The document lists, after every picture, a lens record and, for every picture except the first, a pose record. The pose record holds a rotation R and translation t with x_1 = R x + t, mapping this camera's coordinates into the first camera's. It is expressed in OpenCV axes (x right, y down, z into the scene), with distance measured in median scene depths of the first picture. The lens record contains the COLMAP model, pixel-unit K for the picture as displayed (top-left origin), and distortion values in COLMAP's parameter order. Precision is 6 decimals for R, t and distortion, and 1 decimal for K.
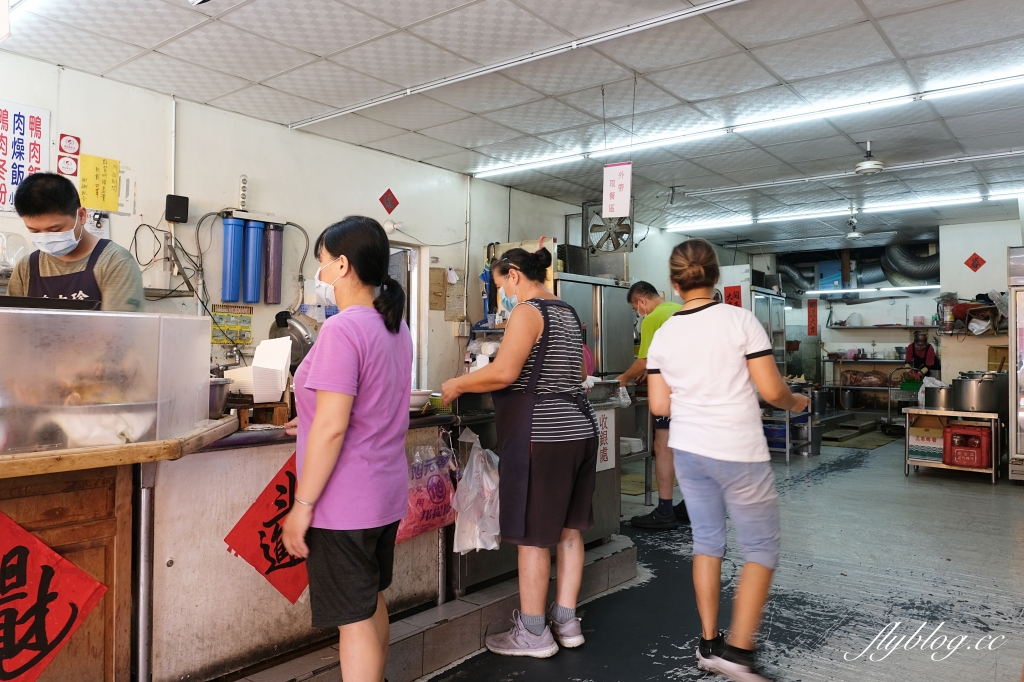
lens RADIAL K [[768.5, 0, 513.3], [0, 768.5, 337.7], [0, 0, 1]] dist [-0.008068, 0.002259]
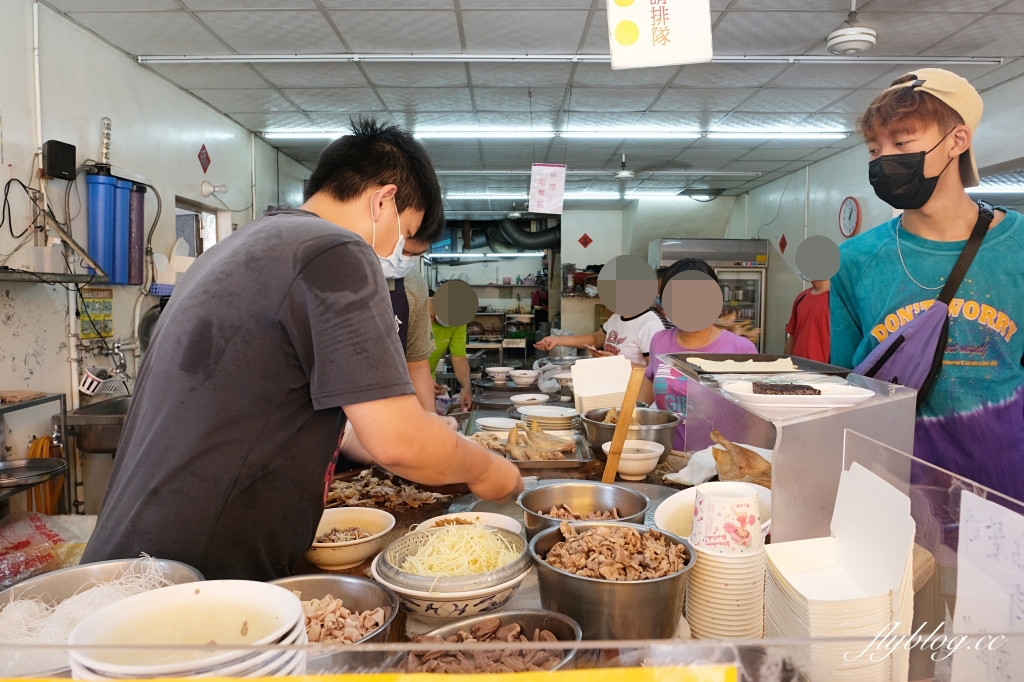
lens RADIAL K [[720.7, 0, 510.3], [0, 720.7, 342.7], [0, 0, 1]] dist [-0.011795, 0.001159]
pose [[0.784895, -0.050515, 0.617567, -0.486528], [-0.001769, 0.996485, 0.083758, -0.048764], [-0.619627, -0.066834, 0.782046, 0.174447]]
